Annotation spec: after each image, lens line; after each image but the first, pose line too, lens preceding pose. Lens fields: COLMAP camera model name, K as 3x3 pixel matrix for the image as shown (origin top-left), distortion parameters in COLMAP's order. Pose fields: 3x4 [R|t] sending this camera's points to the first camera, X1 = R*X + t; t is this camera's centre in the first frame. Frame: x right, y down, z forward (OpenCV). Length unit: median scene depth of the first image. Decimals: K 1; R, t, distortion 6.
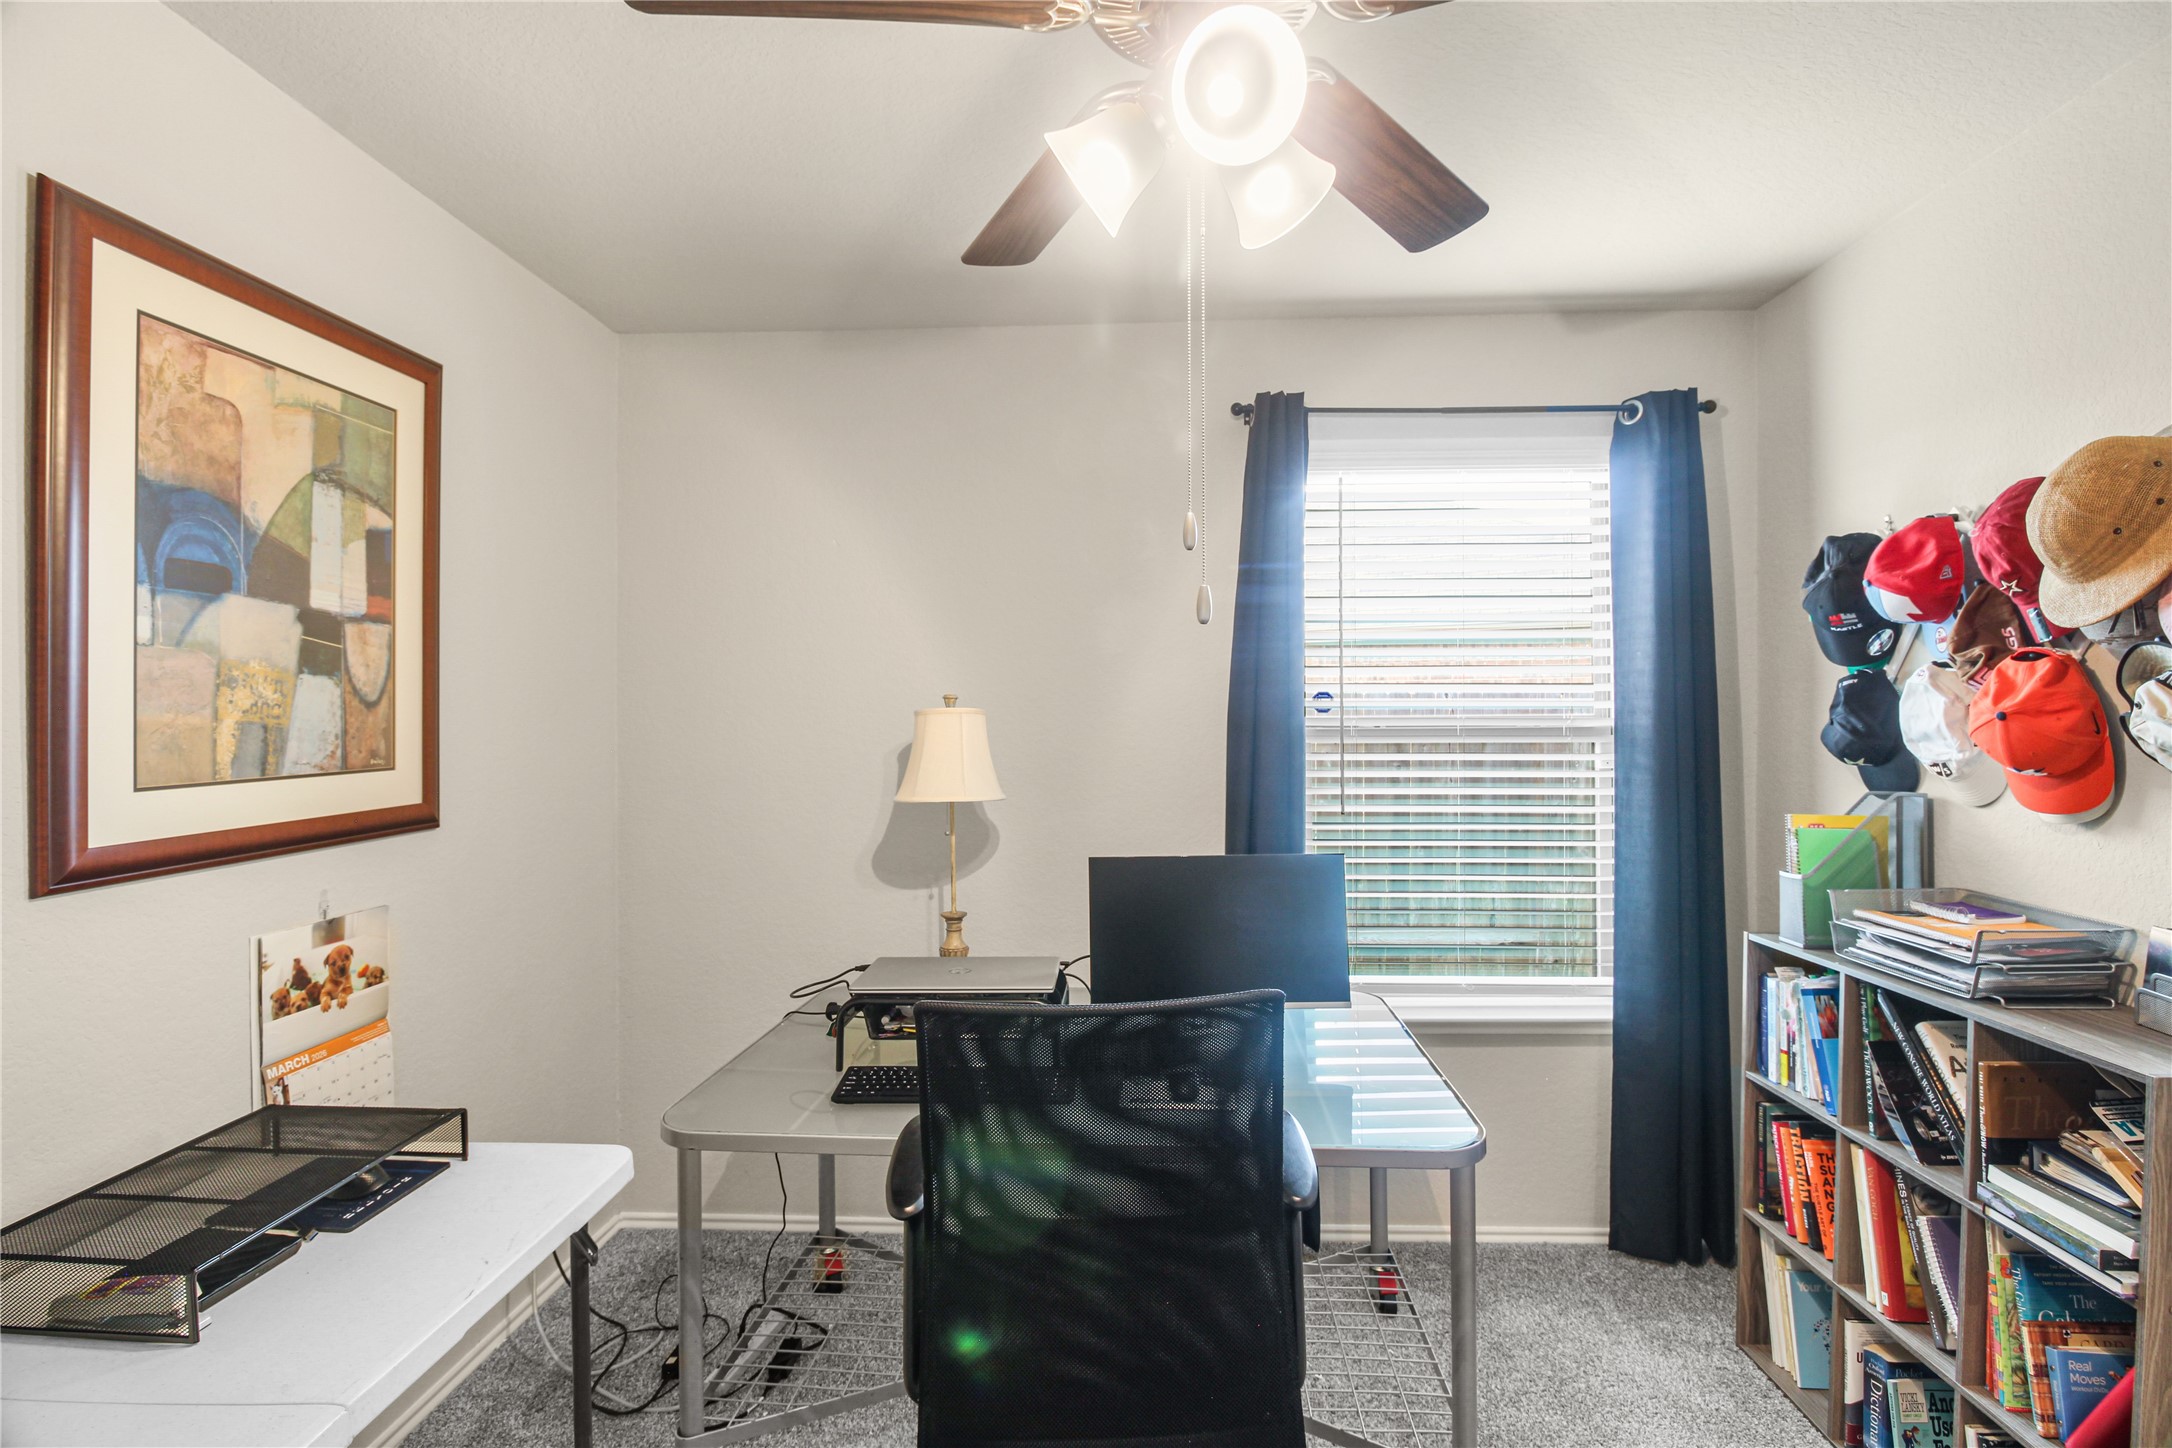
lens RADIAL K [[1014.9, 0, 1097.9], [0, 1014.9, 702.2], [0, 0, 1]] dist [-0.000932, -0.009527]
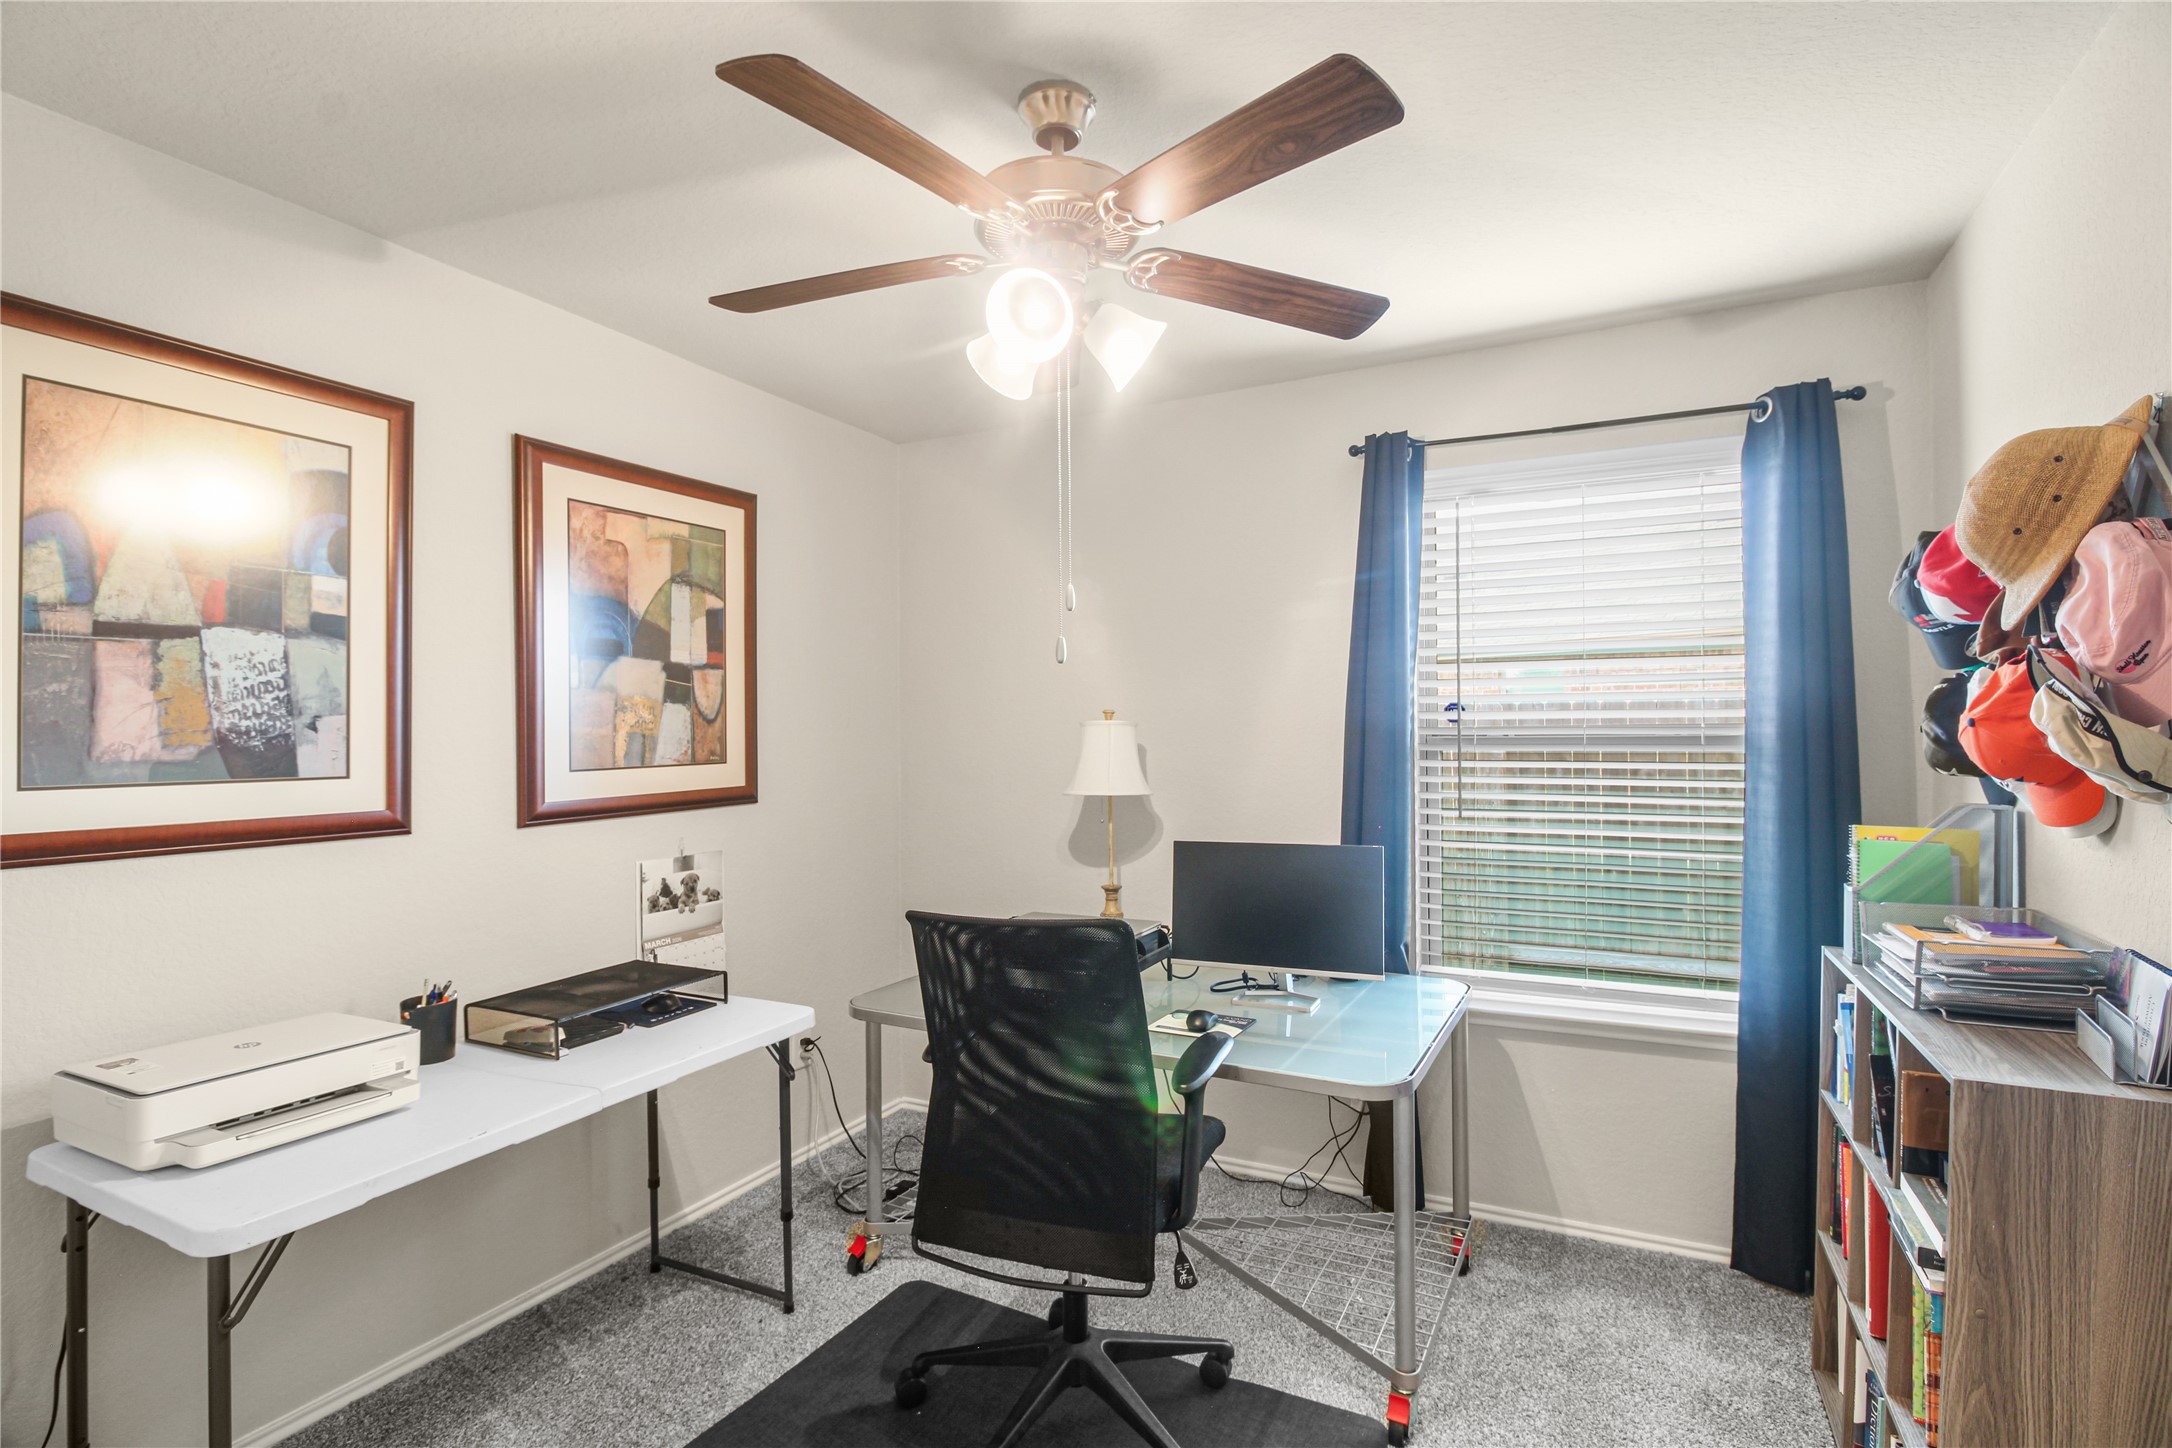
lens RADIAL K [[1012.8, 0, 1088.9], [0, 1012.8, 713.3], [0, 0, 1]] dist [0.004729, -0.016407]
pose [[0.913705, -0.009692, -0.406262, 0.462892], [0.009486, 0.999952, -0.002522, -0.000639], [0.406267, -0.001549, 0.913753, -0.197336]]
